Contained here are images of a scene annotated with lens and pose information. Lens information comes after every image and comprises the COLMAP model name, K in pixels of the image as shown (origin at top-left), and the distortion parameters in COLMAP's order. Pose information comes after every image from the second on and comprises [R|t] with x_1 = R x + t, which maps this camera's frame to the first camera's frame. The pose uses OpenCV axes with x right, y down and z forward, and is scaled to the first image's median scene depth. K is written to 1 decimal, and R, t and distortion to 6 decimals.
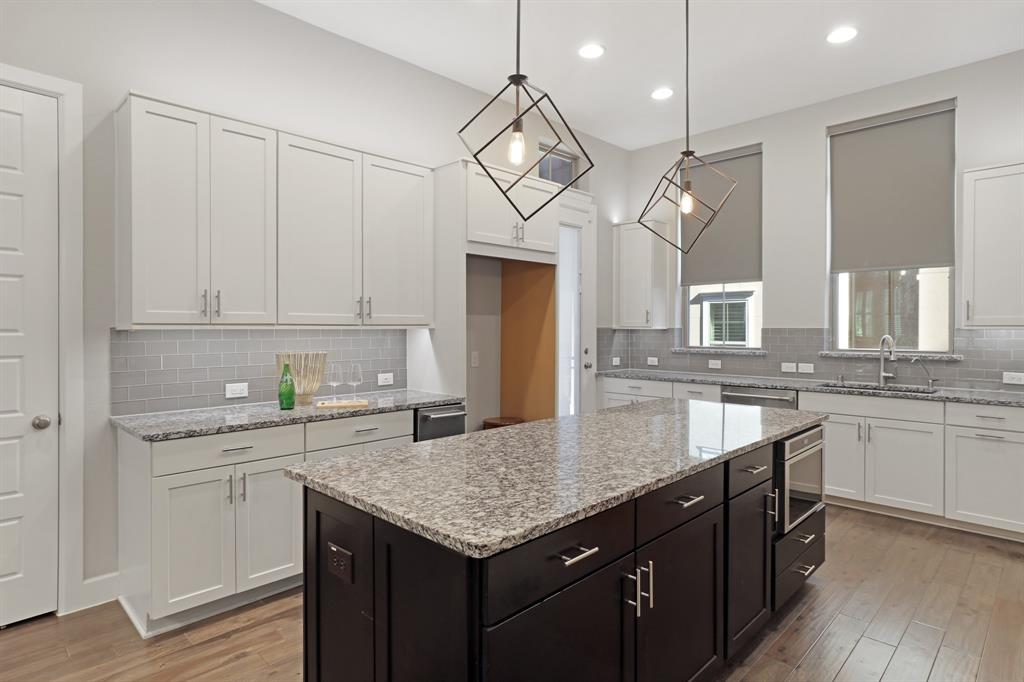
lens RADIAL K [[571.0, 0, 505.3], [0, 571.0, 327.2], [0, 0, 1]] dist [-0.021944, 0.006879]
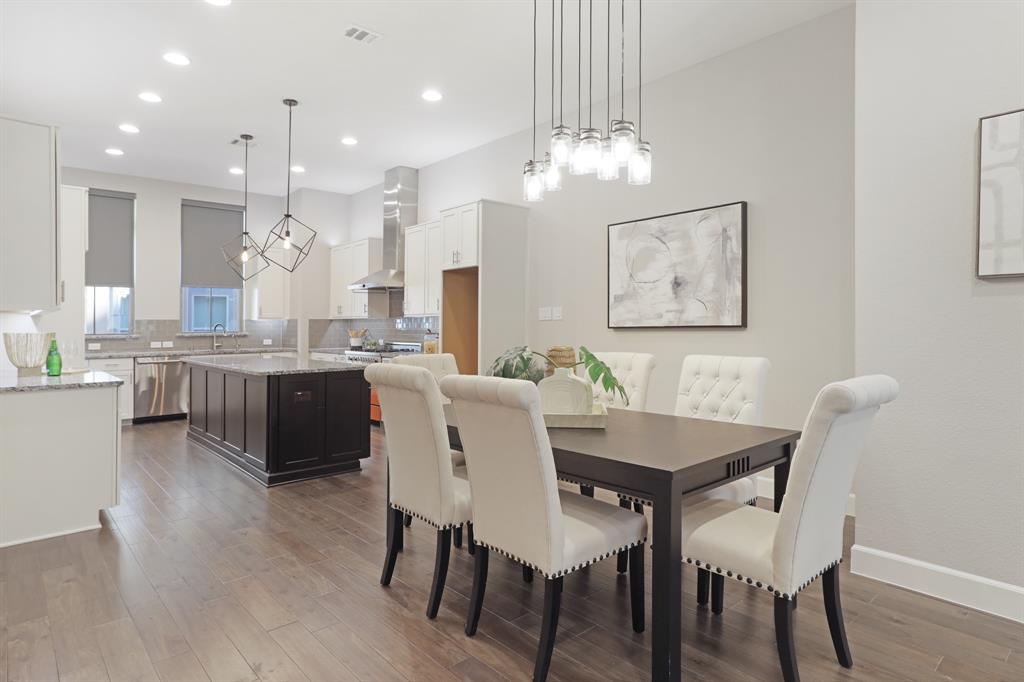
lens RADIAL K [[571.0, 0, 516.8], [0, 571.0, 313.8], [0, 0, 1]] dist [-0.021944, 0.006879]
pose [[0.034445, 0.016767, 0.999266, -1.423813], [0.007406, 0.999828, -0.017031, 0.027662], [-0.999379, 0.007987, 0.034315, -0.053824]]
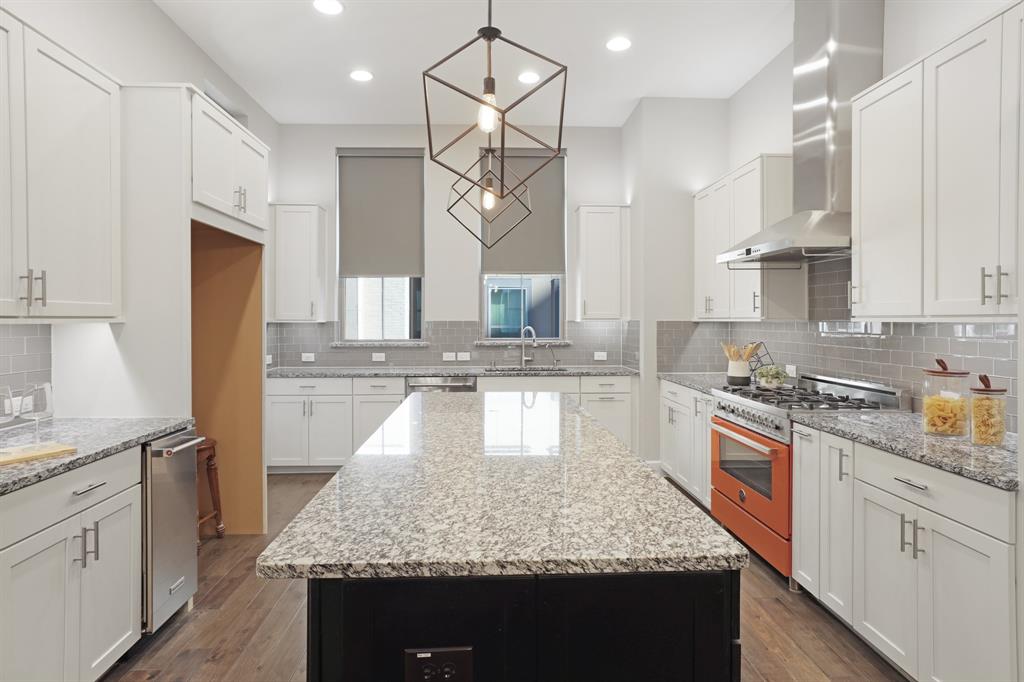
lens RADIAL K [[571.0, 0, 508.4], [0, 571.0, 323.5], [0, 0, 1]] dist [-0.021944, 0.006879]
pose [[0.671347, -0.004723, 0.741128, -0.349219], [0.000763, 0.999984, 0.005682, -0.000106], [-0.741143, -0.003249, 0.671339, 0.233337]]
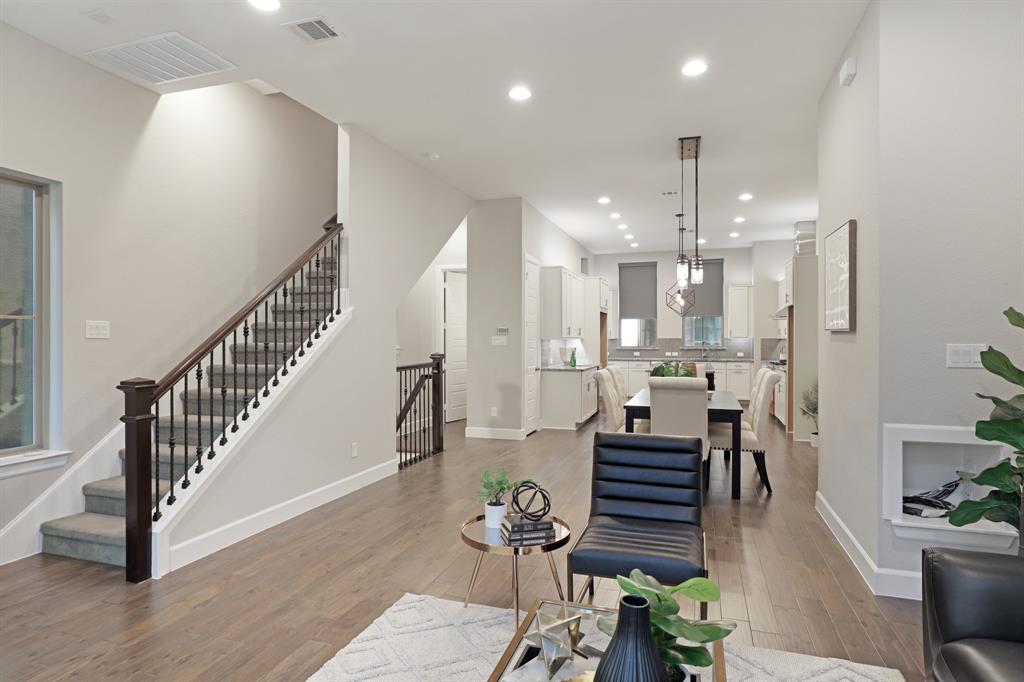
lens RADIAL K [[571.0, 0, 513.2], [0, 571.0, 335.6], [0, 0, 1]] dist [-0.021944, 0.006879]
pose [[0.883090, -0.001395, 0.469202, -1.815430], [0.001519, 0.999999, 0.000113, -0.016834], [-0.469202, 0.000613, 0.883091, -1.277170]]
